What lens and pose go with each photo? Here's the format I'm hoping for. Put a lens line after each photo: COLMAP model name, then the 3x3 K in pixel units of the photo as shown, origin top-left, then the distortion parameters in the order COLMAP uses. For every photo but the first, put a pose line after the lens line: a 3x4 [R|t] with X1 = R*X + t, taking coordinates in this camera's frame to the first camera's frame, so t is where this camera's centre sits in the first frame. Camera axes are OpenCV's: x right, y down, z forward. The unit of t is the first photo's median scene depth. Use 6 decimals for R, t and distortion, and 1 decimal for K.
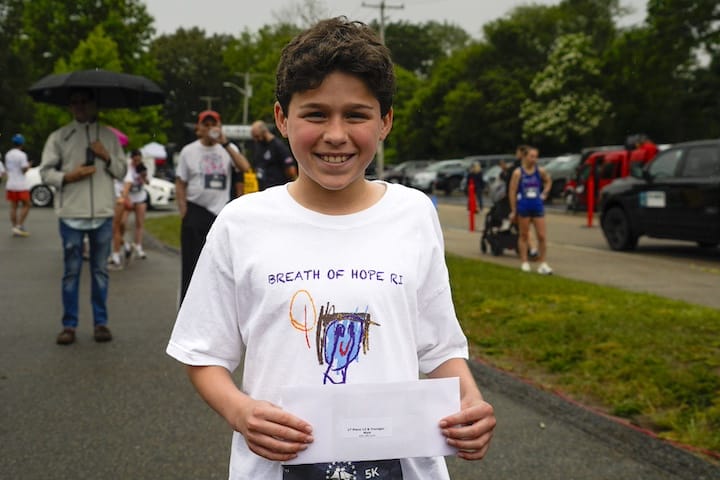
lens RADIAL K [[1245.5, 0, 360.0], [0, 1245.5, 240.0], [0, 0, 1]] dist [0.005814, -0.087450]
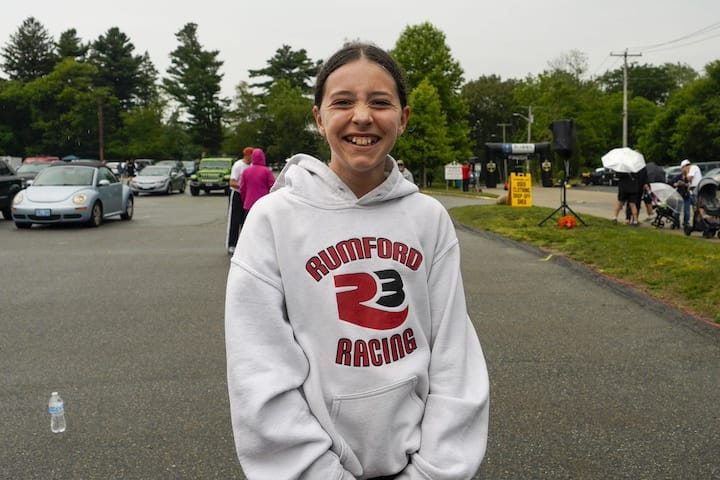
lens RADIAL K [[1245.5, 0, 360.0], [0, 1245.5, 240.0], [0, 0, 1]] dist [0.005814, -0.087450]
pose [[0.949833, 0.004299, -0.312728, 0.166766], [-0.009742, 0.999827, -0.015845, 0.040985], [0.312605, 0.018096, 0.949711, -0.389632]]
